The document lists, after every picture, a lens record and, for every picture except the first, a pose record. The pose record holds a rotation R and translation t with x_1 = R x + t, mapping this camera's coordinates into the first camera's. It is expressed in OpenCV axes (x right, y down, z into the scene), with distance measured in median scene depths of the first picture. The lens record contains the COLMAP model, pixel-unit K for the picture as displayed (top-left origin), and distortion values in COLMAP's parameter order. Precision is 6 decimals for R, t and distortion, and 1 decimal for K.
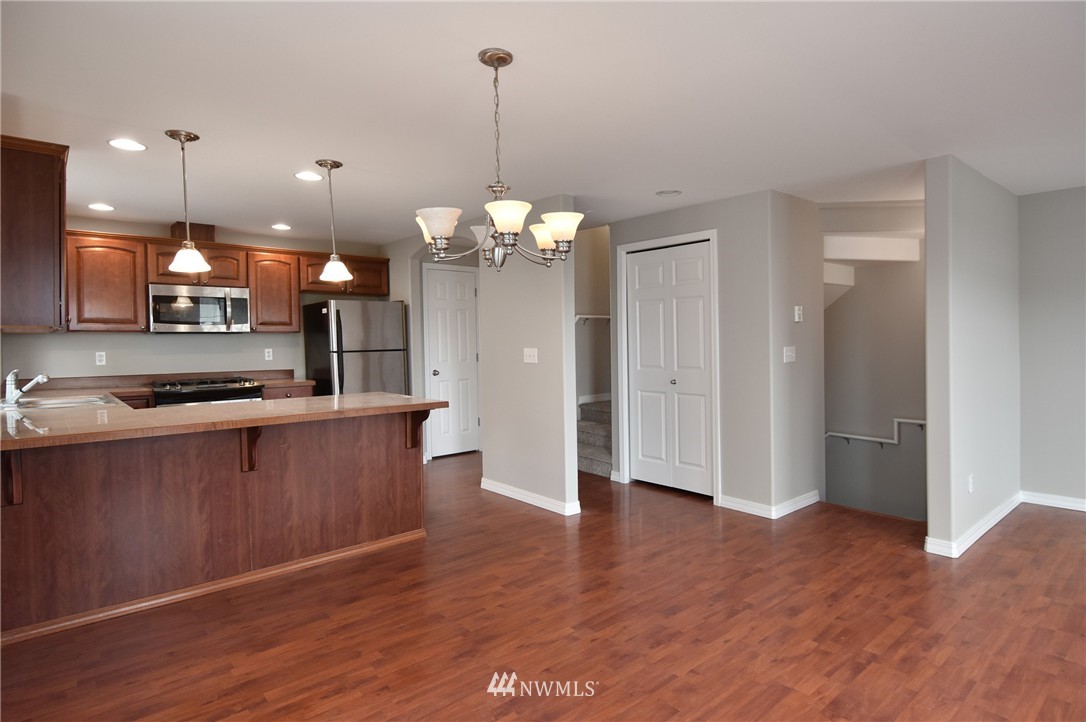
lens RADIAL K [[584.3, 0, 543.0], [0, 584.3, 361.0], [0, 0, 1]] dist [-0.001087, -0.001269]
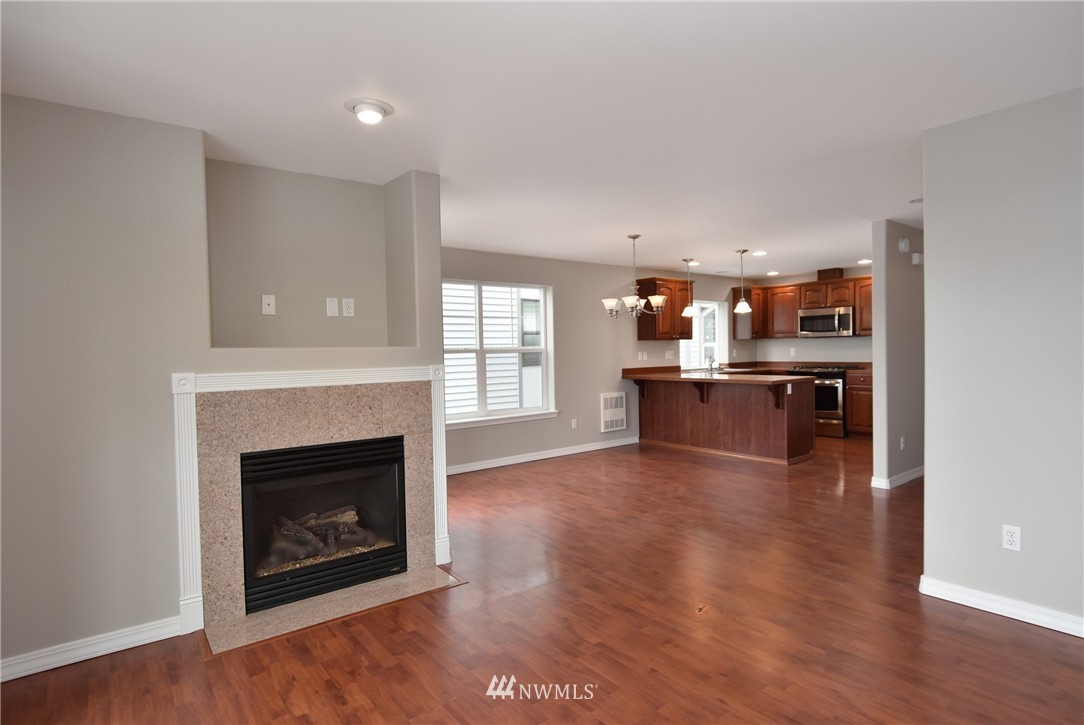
lens RADIAL K [[573.2, 0, 542.0], [0, 573.2, 362.5], [0, 0, 1]] dist [-0.000136, -0.000177]
pose [[-0.065605, 0.033168, -0.997294, 1.572765], [-0.015809, 0.999287, 0.034275, -0.028833], [0.997720, 0.018015, -0.065034, 0.476666]]
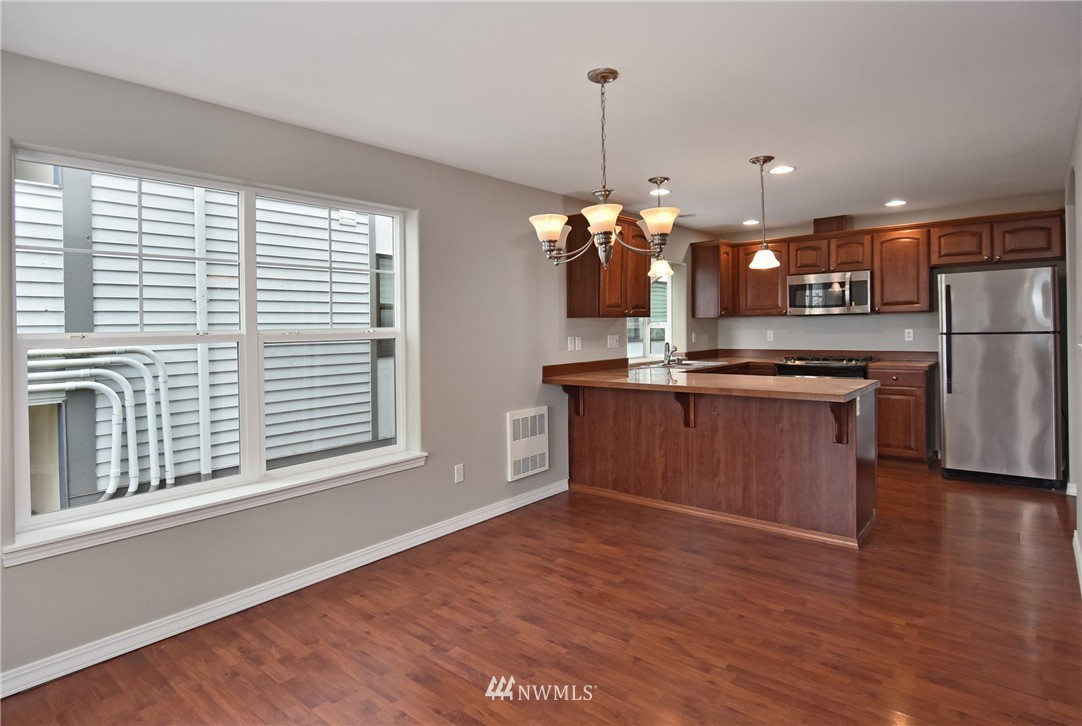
lens RADIAL K [[581.6, 0, 565.5], [0, 581.6, 338.7], [0, 0, 1]] dist [0.006003, -0.000127]
pose [[0.170878, 0.026119, -0.984946, 0.639743], [-0.020490, 0.999527, 0.022951, -0.026345], [0.985079, 0.016259, 0.171332, 0.469009]]
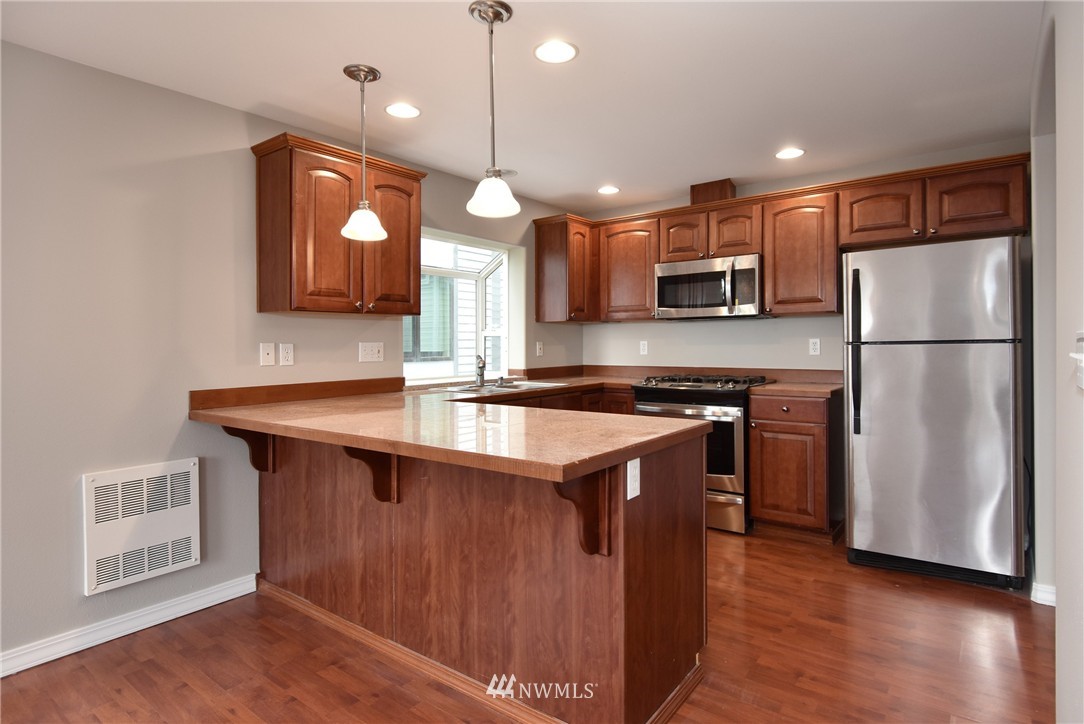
lens RADIAL K [[575.5, 0, 571.3], [0, 575.5, 353.7], [0, 0, 1]] dist [0.018679, -0.000735]
pose [[0.219134, 0.024521, -0.975387, 0.217233], [-0.028868, 0.999409, 0.018639, -0.012790], [0.975268, 0.024073, 0.219712, 0.965940]]
